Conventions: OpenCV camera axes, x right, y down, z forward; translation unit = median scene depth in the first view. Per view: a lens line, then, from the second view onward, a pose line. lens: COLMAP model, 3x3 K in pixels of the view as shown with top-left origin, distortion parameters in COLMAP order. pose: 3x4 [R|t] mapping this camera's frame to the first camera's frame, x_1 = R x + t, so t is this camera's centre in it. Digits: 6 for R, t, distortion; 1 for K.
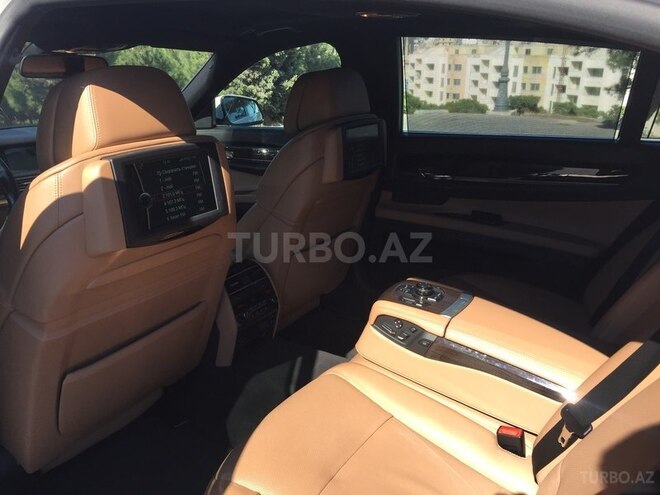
lens RADIAL K [[571.6, 0, 328.8], [0, 571.6, 236.3], [0, 0, 1]] dist [0.060703, -0.000112]
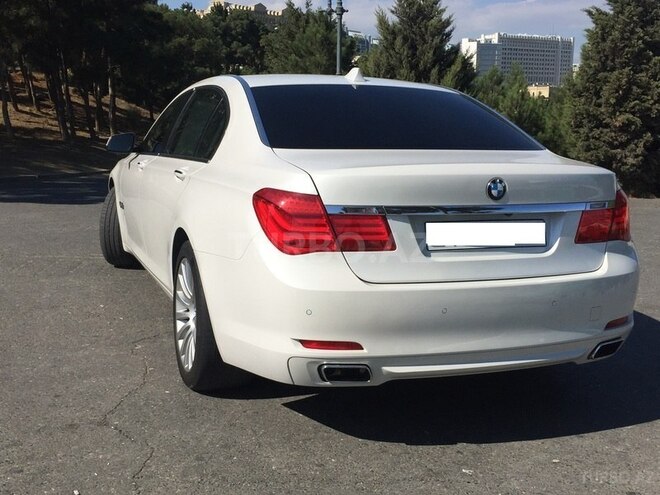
lens RADIAL K [[778.9, 0, 330.0], [0, 778.9, 247.5], [0, 0, 1]] dist [0.112550, -0.022712]
pose [[0.805405, 0.119401, -0.580573, 1.993980], [-0.199477, 0.976966, -0.075802, 0.523022], [0.558150, 0.176862, 0.810672, -1.634590]]
